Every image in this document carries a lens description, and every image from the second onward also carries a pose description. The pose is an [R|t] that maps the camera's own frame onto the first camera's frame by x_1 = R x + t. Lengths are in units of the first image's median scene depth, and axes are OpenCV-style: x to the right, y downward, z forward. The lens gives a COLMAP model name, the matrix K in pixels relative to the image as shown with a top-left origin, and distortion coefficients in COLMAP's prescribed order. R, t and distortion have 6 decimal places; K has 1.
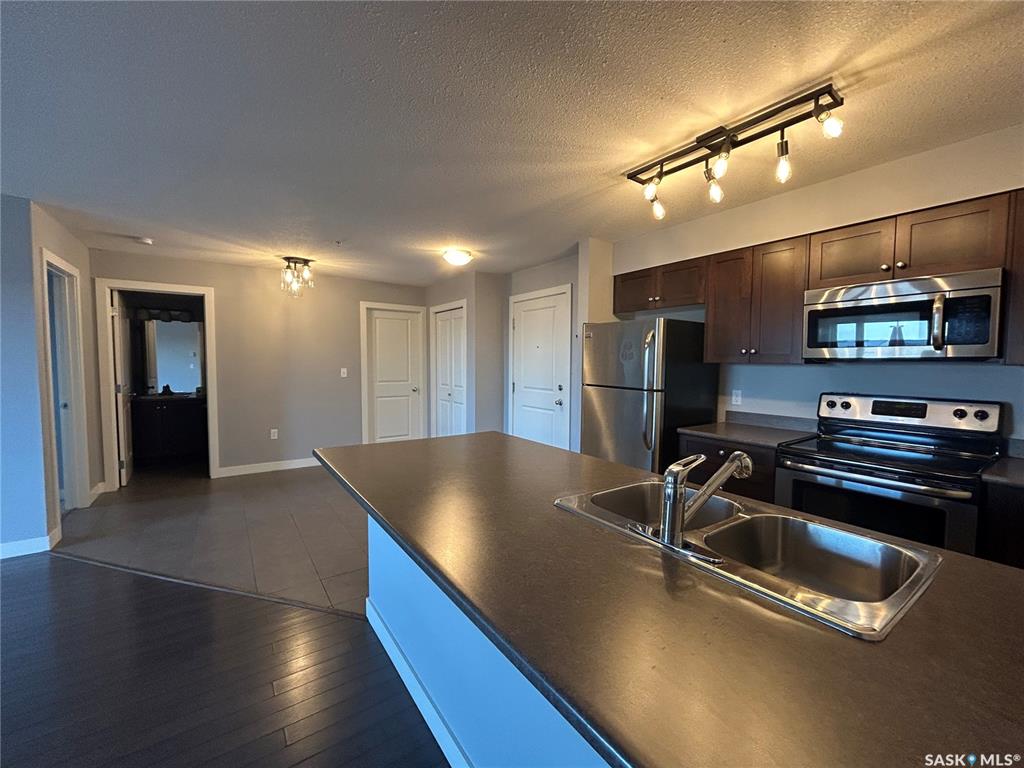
lens RADIAL K [[415.9, 0, 511.0], [0, 415.9, 380.5], [0, 0, 1]] dist [-0.002524, 0.000744]
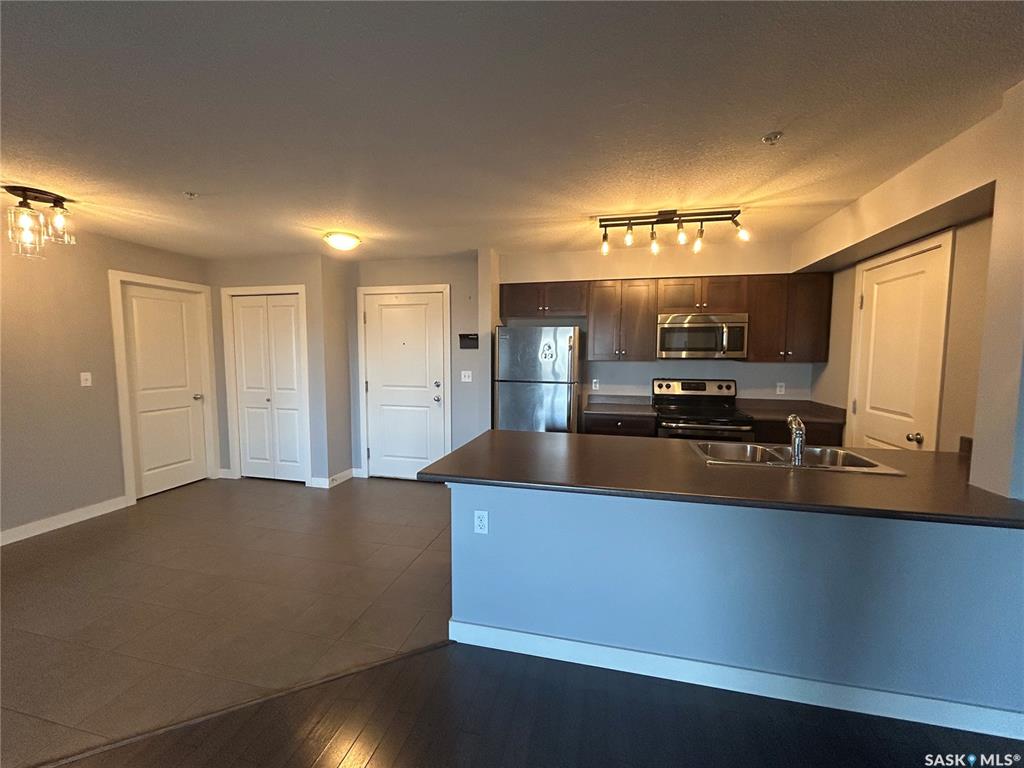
lens RADIAL K [[415.9, 0, 513.2], [0, 415.9, 382.3], [0, 0, 1]] dist [-0.002524, 0.000744]
pose [[0.746824, -0.053872, 0.662836, -0.576317], [0.032490, 0.998479, 0.044545, -0.037373], [-0.664227, -0.011732, 0.747438, 0.142644]]
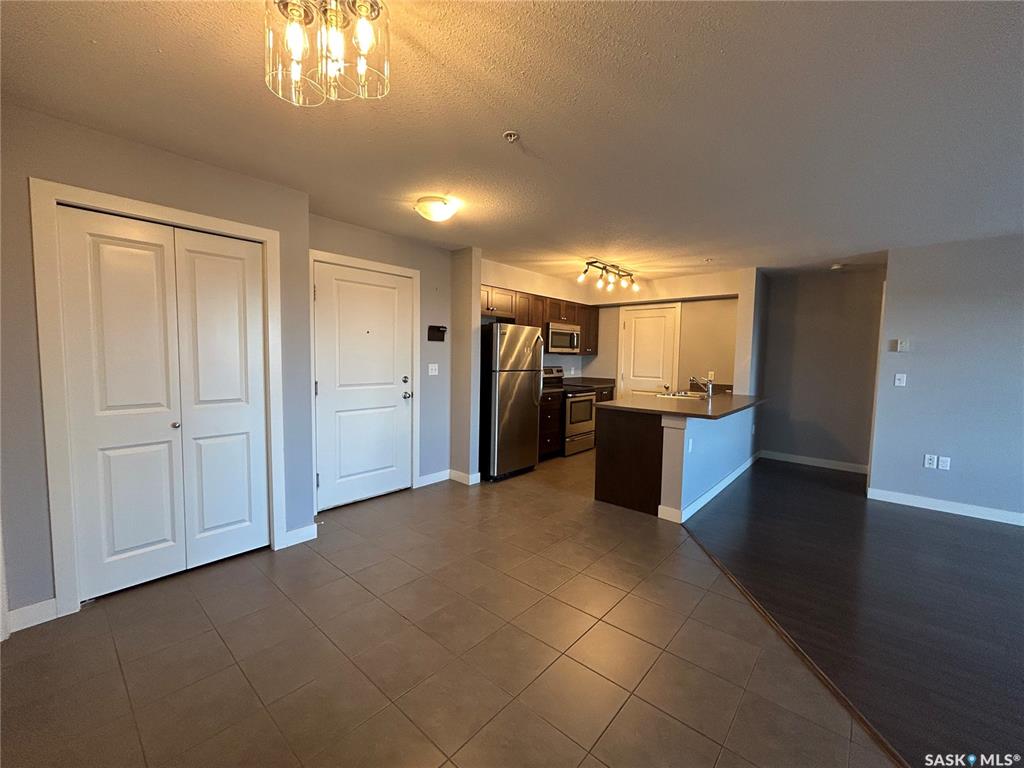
lens RADIAL K [[415.9, 0, 510.8], [0, 415.9, 384.5], [0, 0, 1]] dist [-0.002524, 0.000744]
pose [[-0.239577, -0.084312, 0.967210, -1.134064], [0.022686, 0.995464, 0.092395, -0.070514], [-0.970612, 0.044078, -0.236577, 1.349479]]
